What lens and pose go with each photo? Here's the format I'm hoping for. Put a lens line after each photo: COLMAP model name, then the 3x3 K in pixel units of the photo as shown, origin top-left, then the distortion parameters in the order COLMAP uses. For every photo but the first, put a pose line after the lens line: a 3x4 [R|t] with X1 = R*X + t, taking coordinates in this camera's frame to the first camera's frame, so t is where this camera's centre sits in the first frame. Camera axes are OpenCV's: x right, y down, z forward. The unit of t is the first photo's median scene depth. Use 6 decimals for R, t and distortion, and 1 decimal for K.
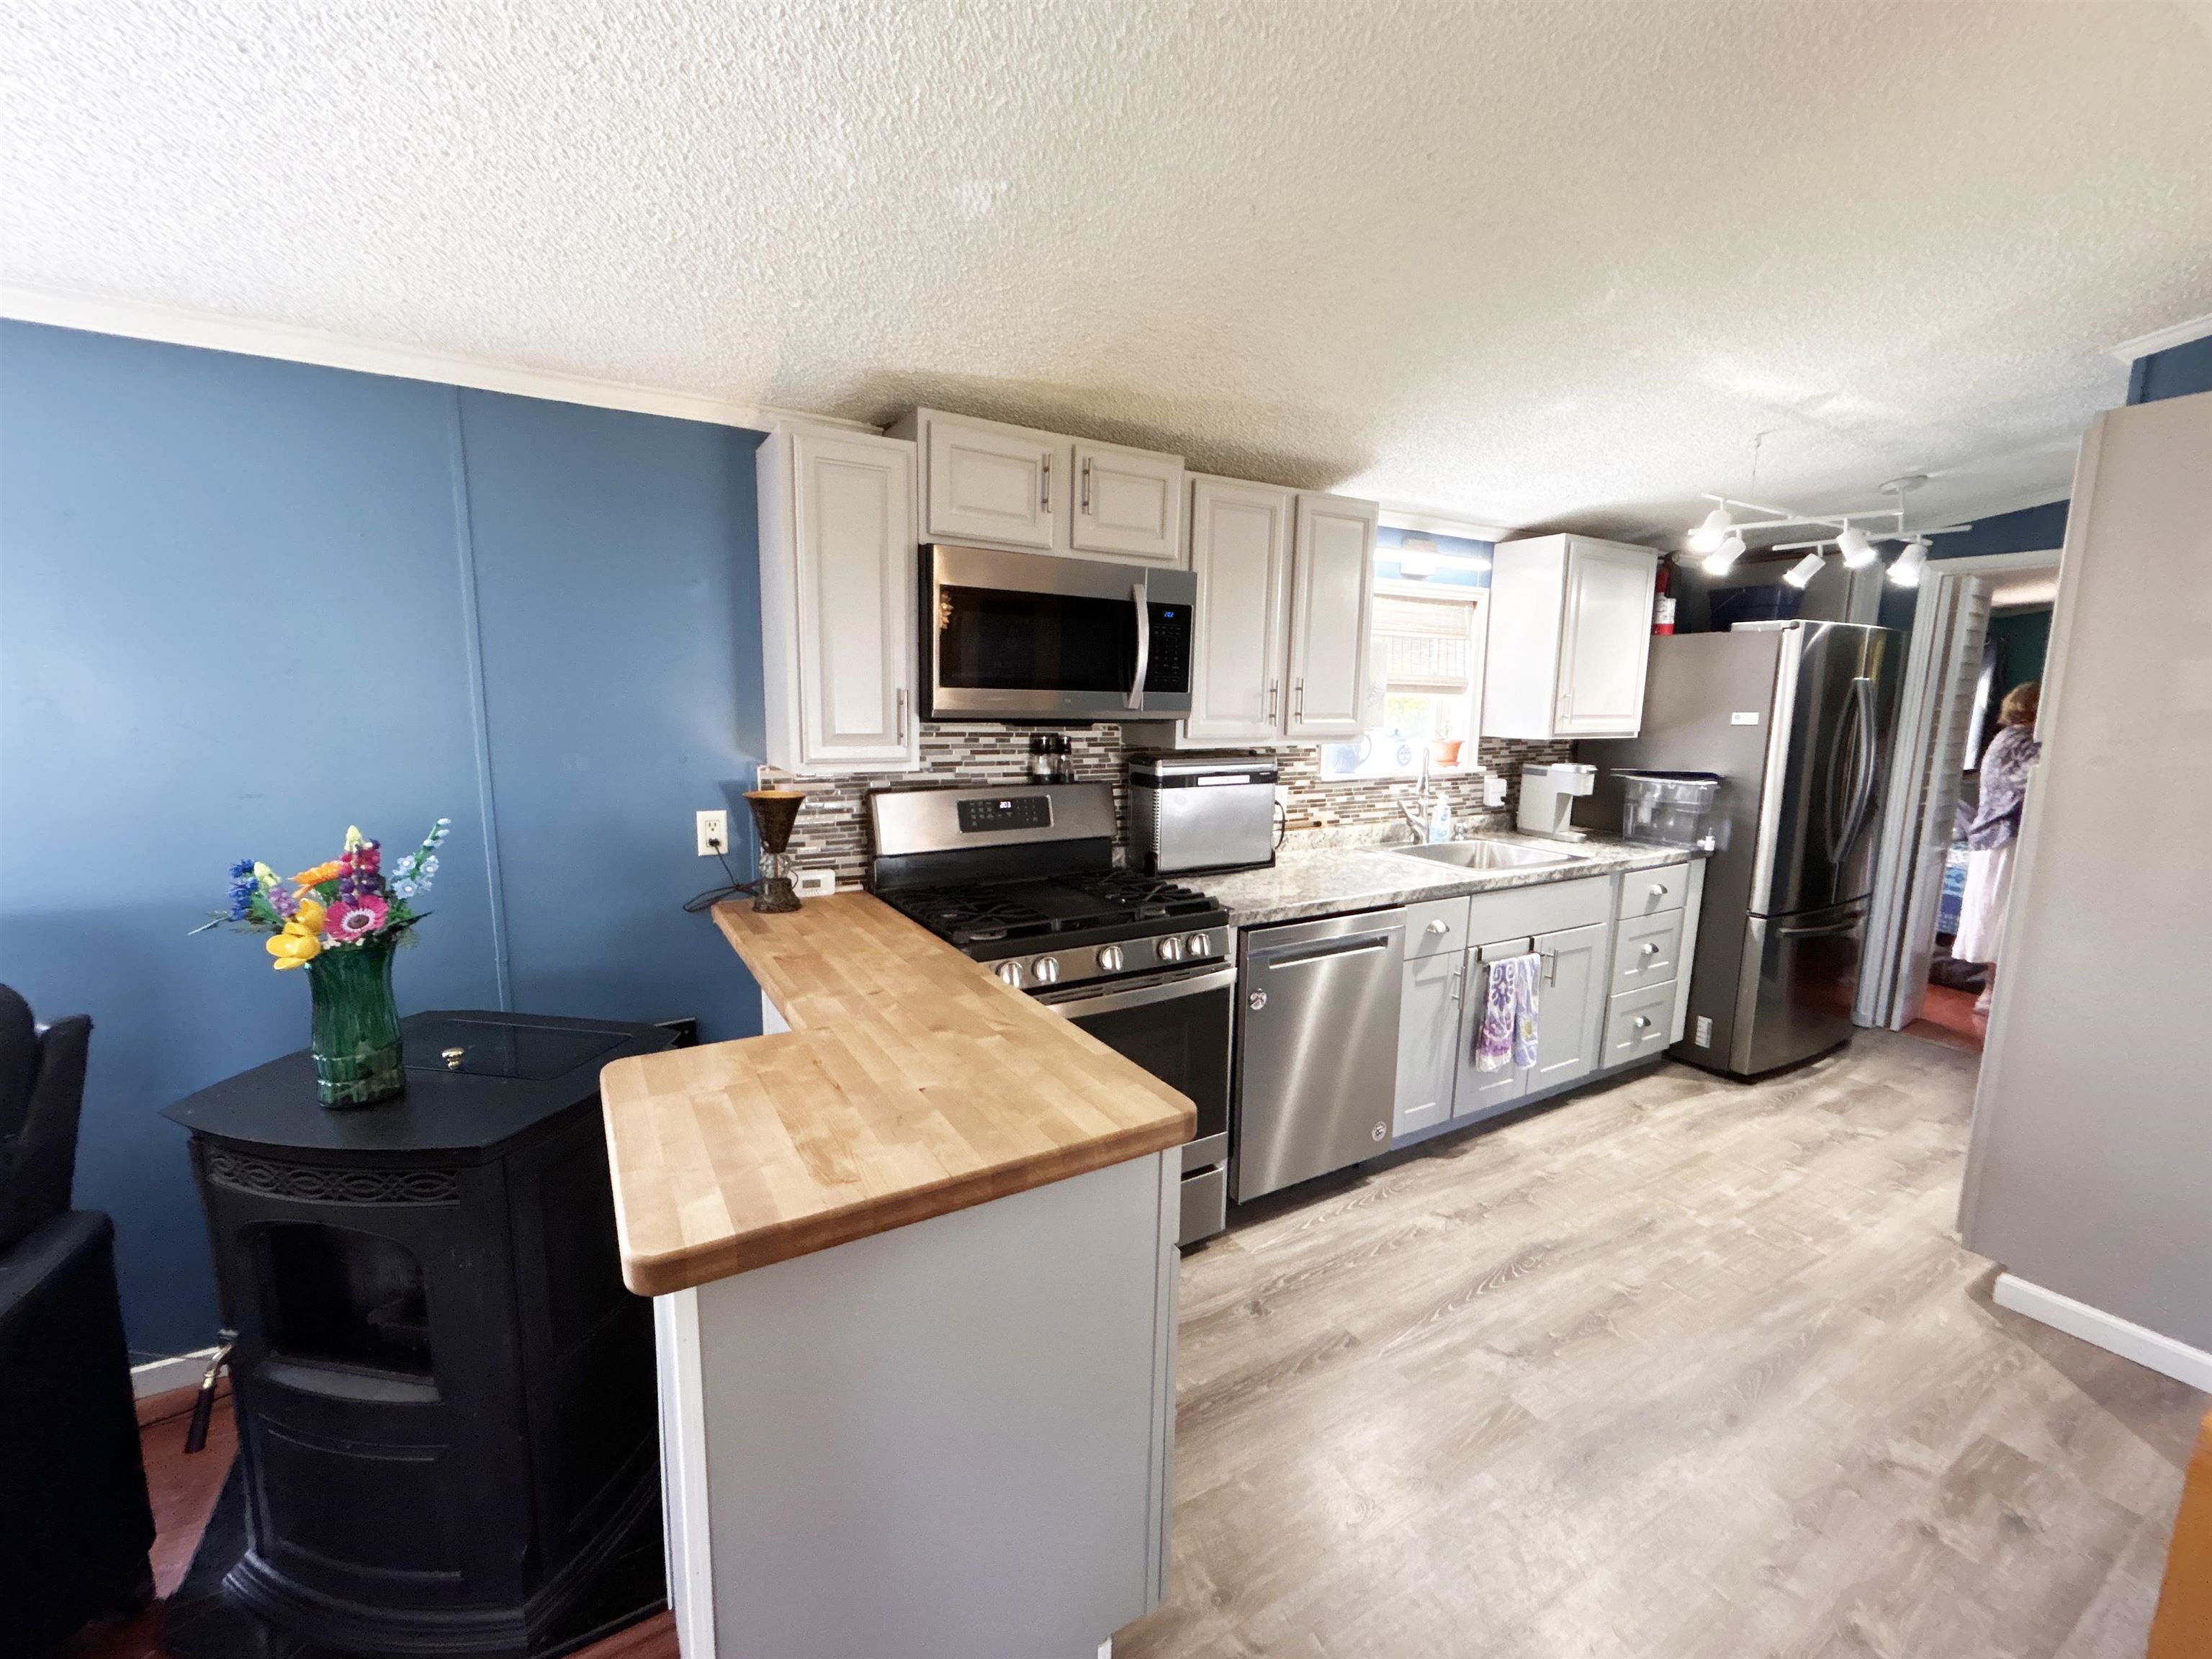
lens RADIAL K [[906.6, 0, 1096.9], [0, 906.6, 835.7], [0, 0, 1]] dist [-0.003465, 0.004117]
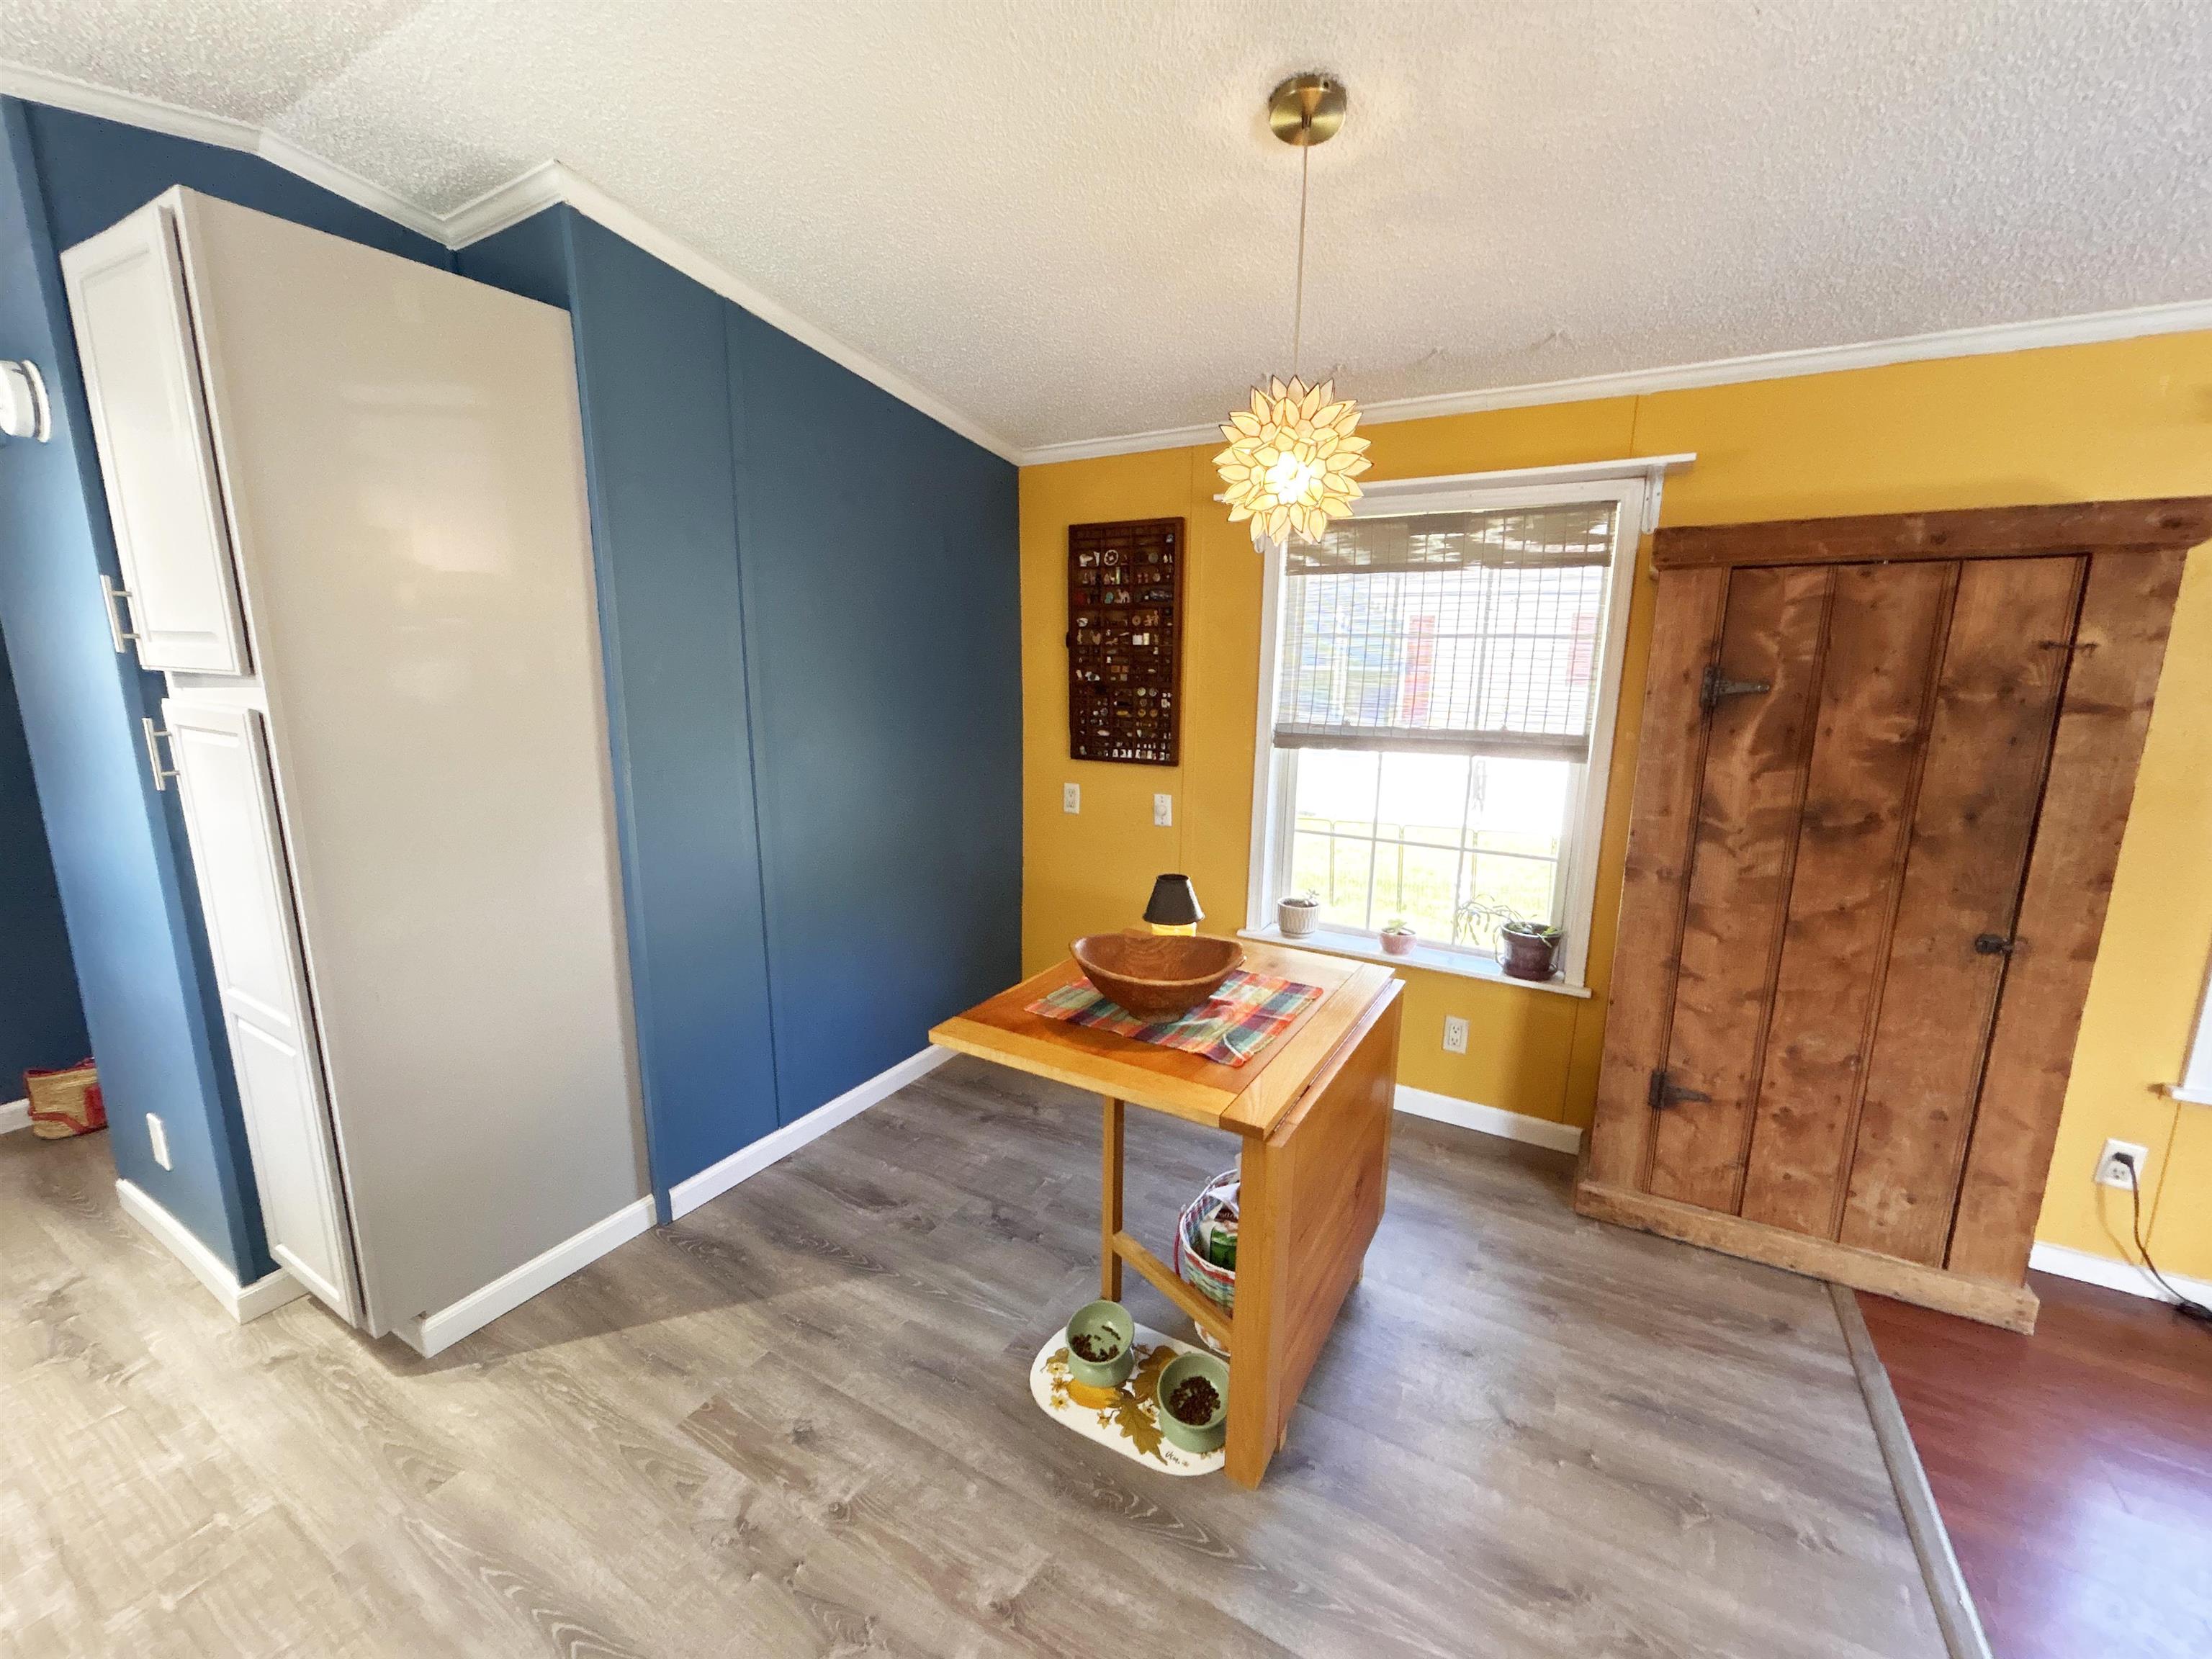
lens RADIAL K [[900.4, 0, 1096.4], [0, 900.4, 833.8], [0, 0, 1]] dist [-0.001657, 0.000175]
pose [[-0.487966, -0.189365, 0.852074, 0.068716], [0.118563, 0.952756, 0.279640, -0.079302], [-0.864773, 0.237479, -0.442461, 0.583912]]
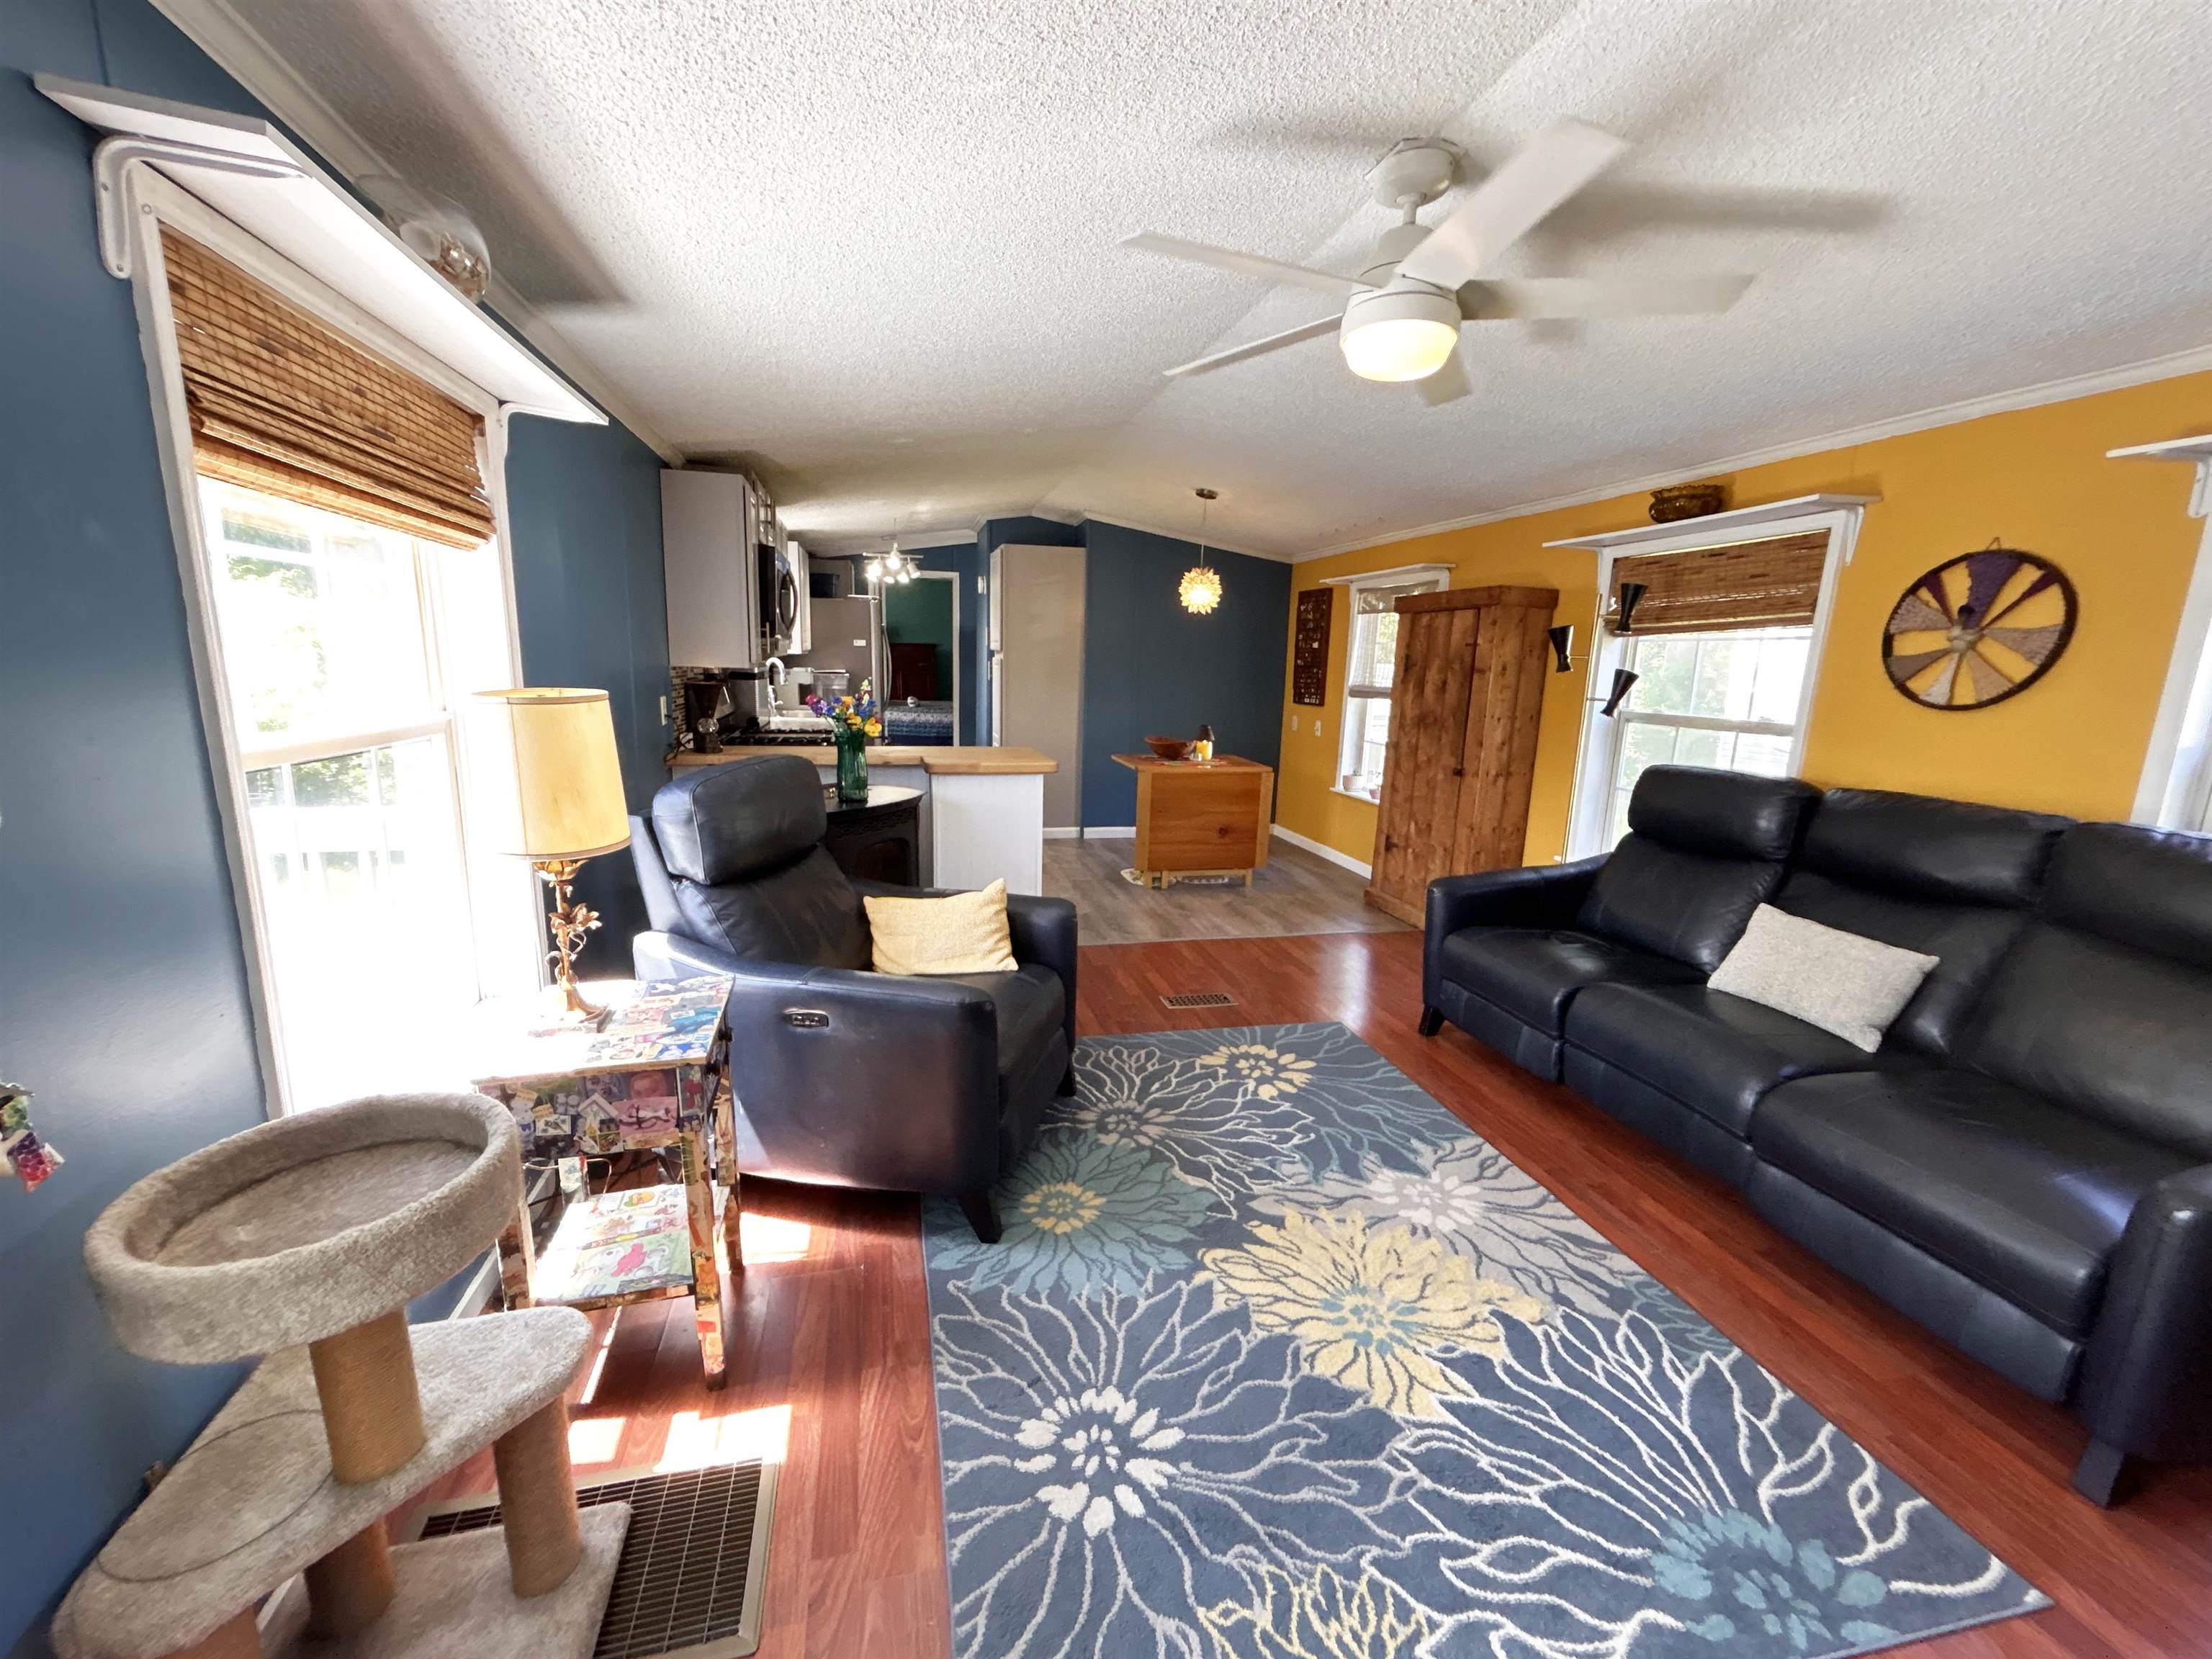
lens RADIAL K [[899.5, 0, 1093.7], [0, 899.5, 832.9], [0, 0, 1]] dist [-0.000057, -0.000422]
pose [[0.294198, -0.192042, 0.936252, -1.373480], [0.124015, 0.978993, 0.161840, 0.035069], [-0.947664, 0.068496, 0.311834, -0.145301]]
